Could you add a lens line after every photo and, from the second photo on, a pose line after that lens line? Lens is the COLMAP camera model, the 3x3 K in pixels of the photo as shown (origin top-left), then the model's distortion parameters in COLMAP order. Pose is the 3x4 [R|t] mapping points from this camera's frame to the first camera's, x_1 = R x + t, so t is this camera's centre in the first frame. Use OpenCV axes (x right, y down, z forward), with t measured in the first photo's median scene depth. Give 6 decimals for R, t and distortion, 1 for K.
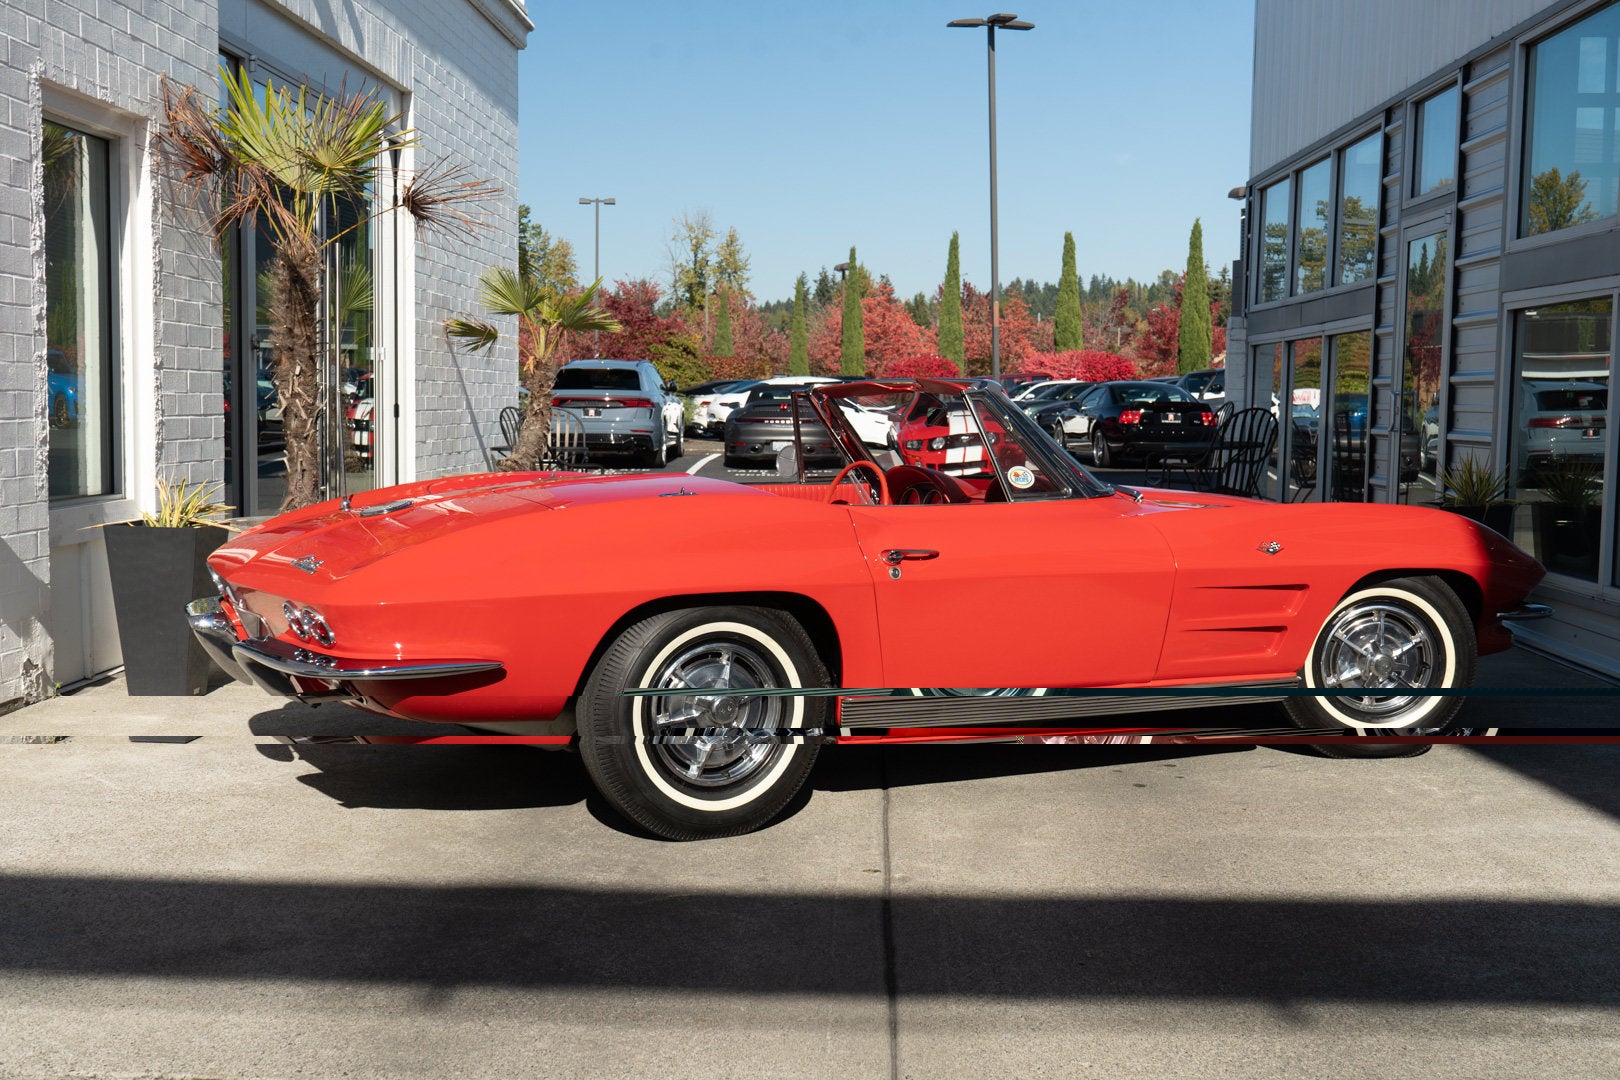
lens RADIAL K [[1813.9, 0, 810.0], [0, 1813.9, 540.0], [0, 0, 1]] dist [-0.010362, 0.020641]
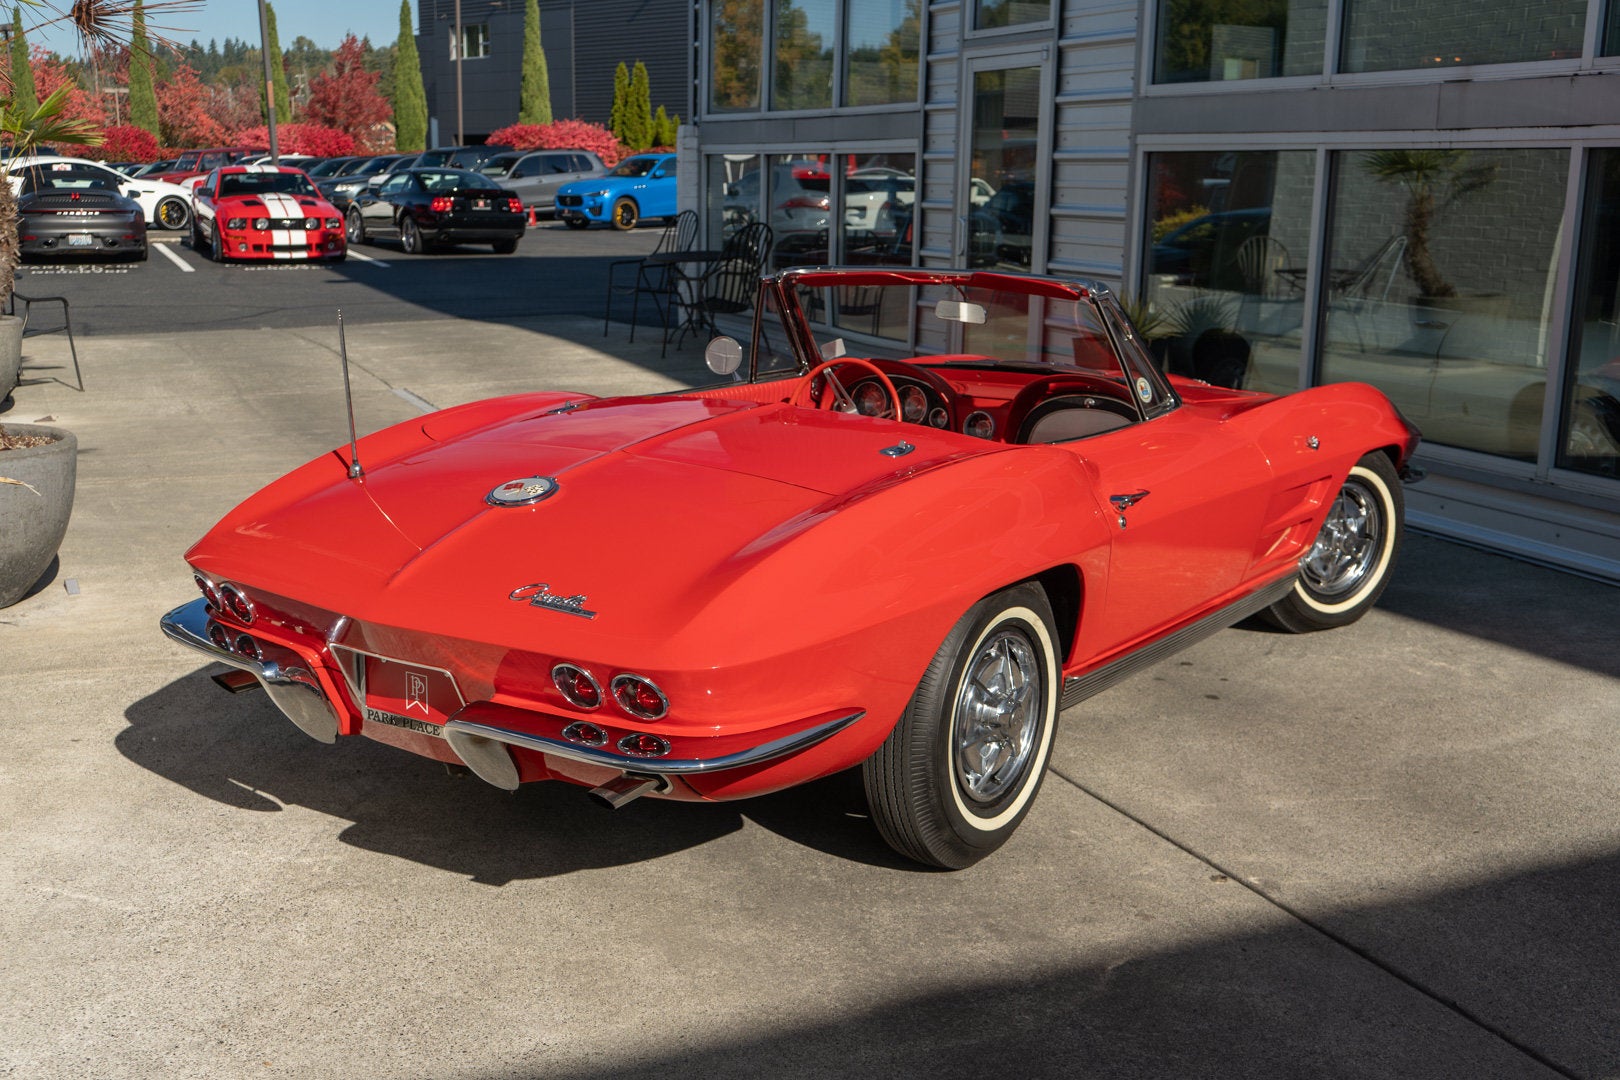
lens RADIAL K [[1692.2, 0, 804.2], [0, 1692.2, 496.2], [0, 0, 1]] dist [0.000898, -0.000112]
pose [[0.899846, -0.081184, 0.428587, -0.272546], [0.032017, 0.992170, 0.120719, -0.060401], [-0.435032, -0.094906, 0.895399, 0.206879]]
